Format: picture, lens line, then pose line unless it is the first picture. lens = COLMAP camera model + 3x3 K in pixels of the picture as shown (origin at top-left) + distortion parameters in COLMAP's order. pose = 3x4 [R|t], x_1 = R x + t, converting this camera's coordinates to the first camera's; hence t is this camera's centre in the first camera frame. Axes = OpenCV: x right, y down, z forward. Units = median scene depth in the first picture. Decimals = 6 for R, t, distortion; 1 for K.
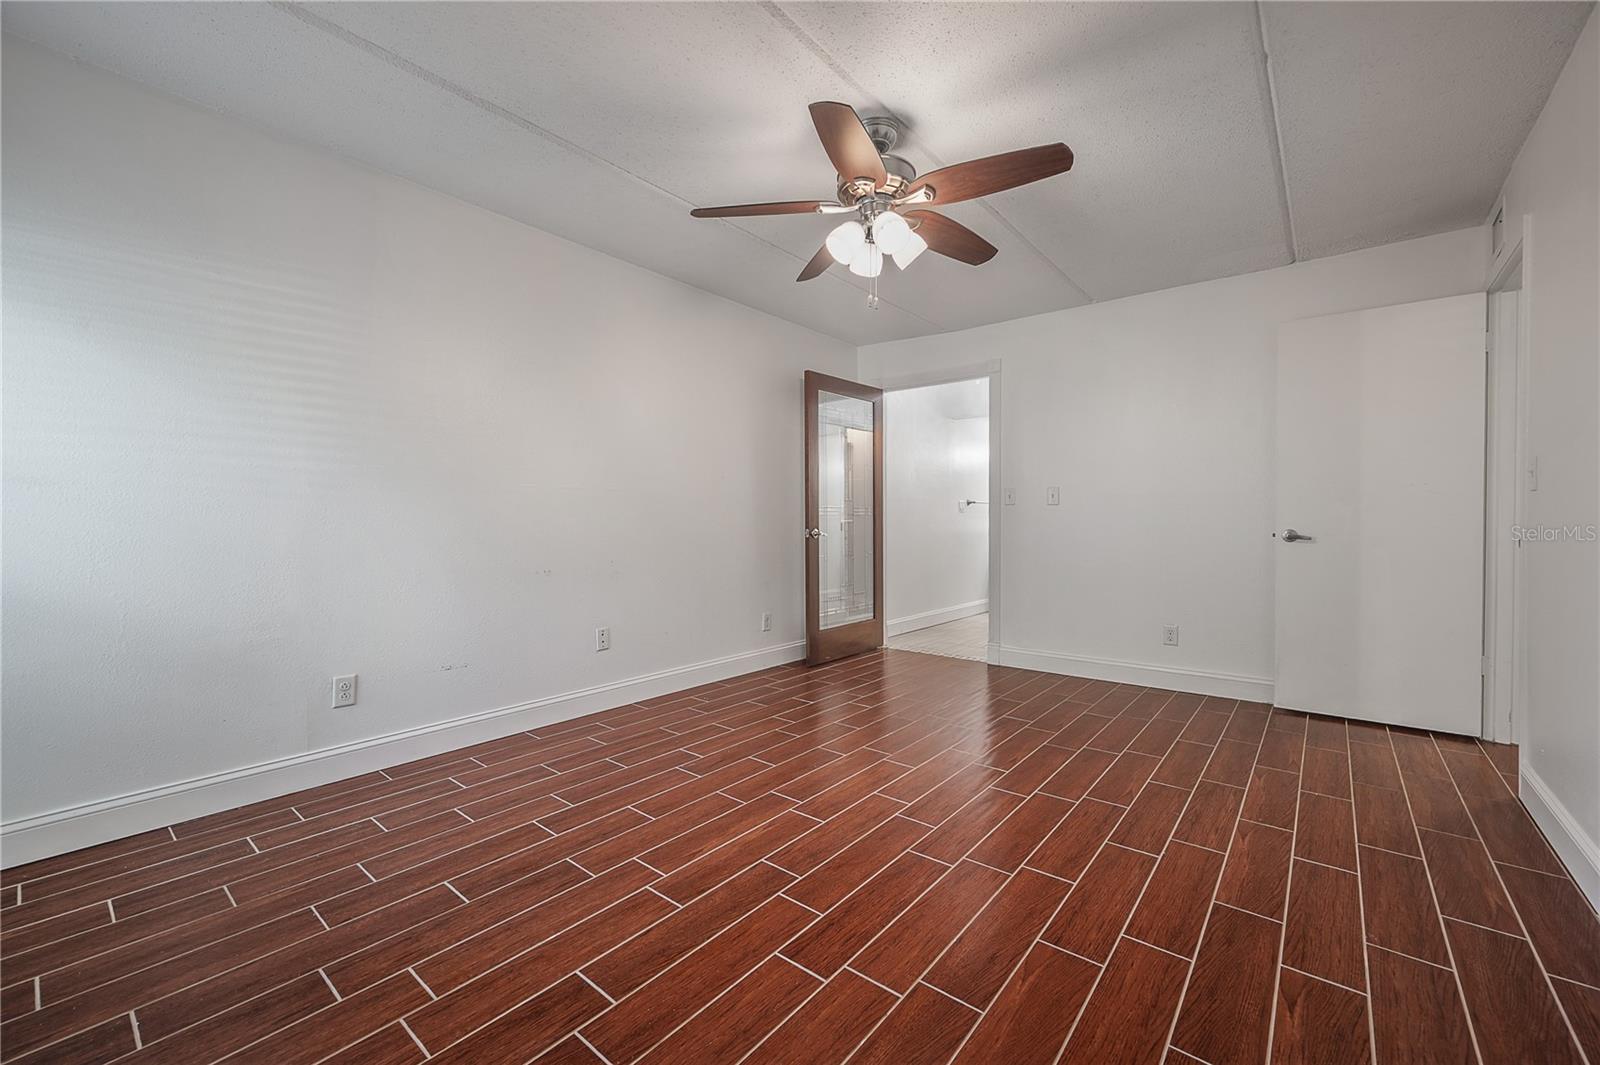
lens RADIAL K [[659.6, 0, 791.6], [0, 659.6, 517.2], [0, 0, 1]] dist [-0.001714, 0.000281]
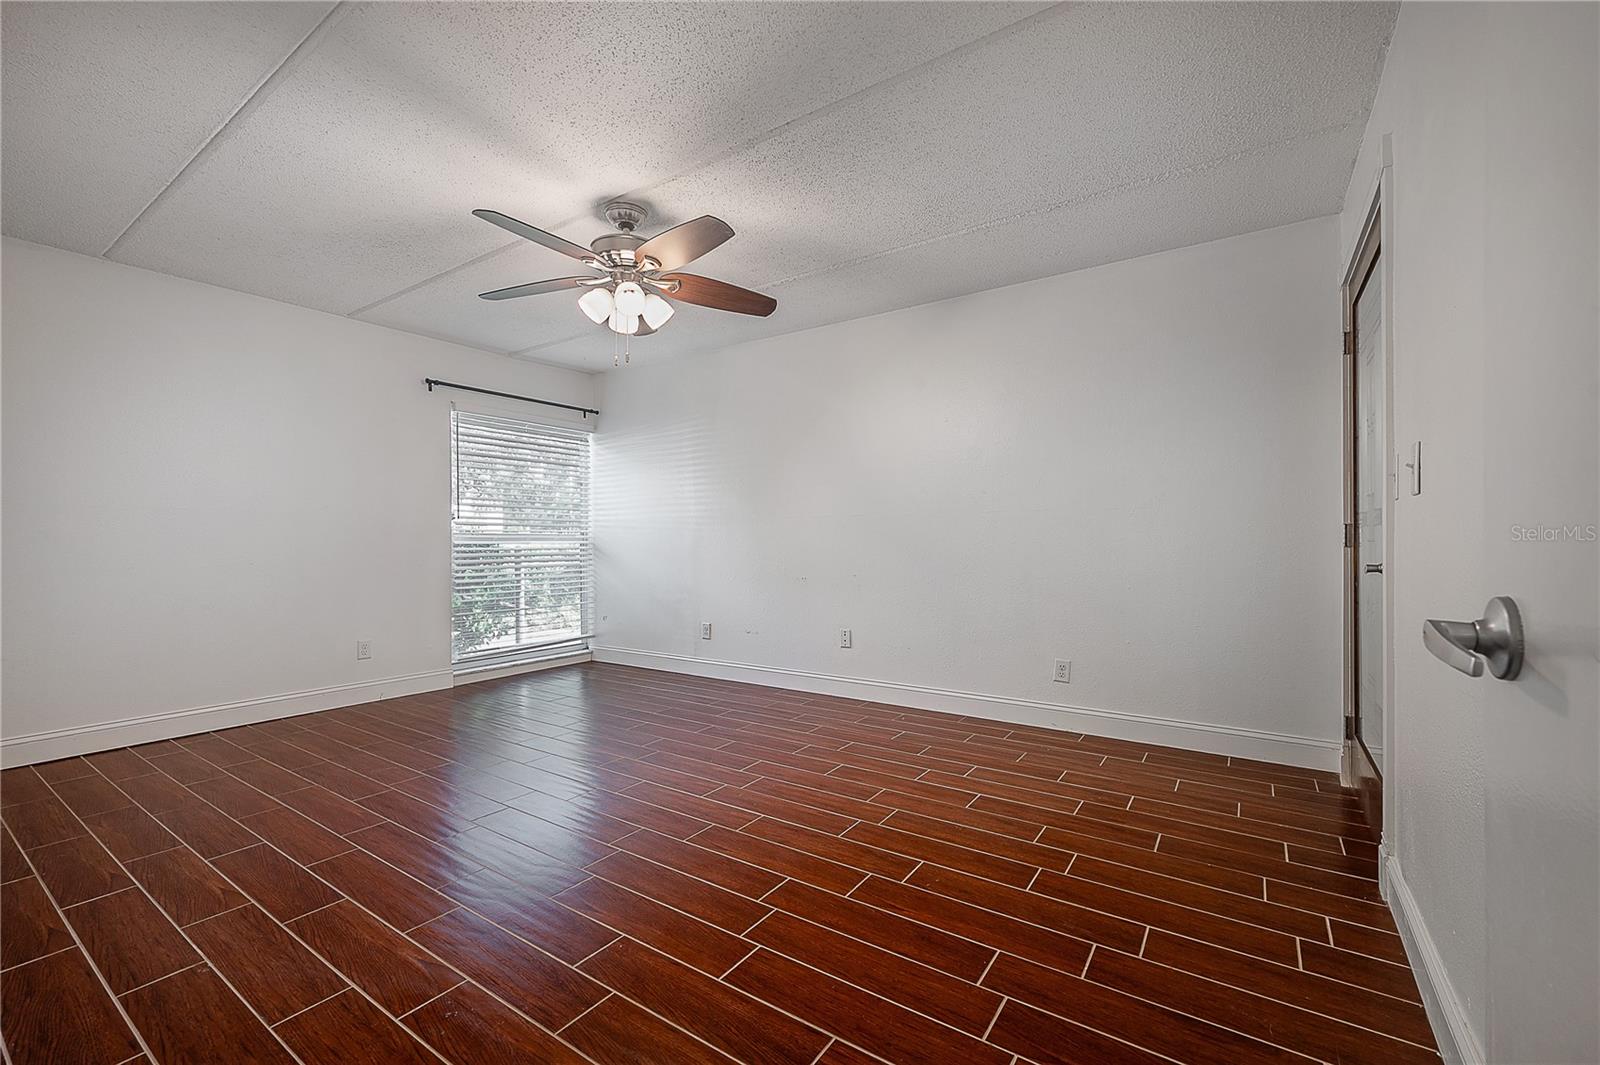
lens RADIAL K [[650.1, 0, 787.8], [0, 650.1, 546.0], [0, 0, 1]] dist [-0.000300, 0.000078]
pose [[0.084071, 0.007213, -0.996434, 1.035562], [0.011022, 0.999906, 0.008168, 0.015864], [0.996399, -0.011669, 0.083983, 0.972721]]
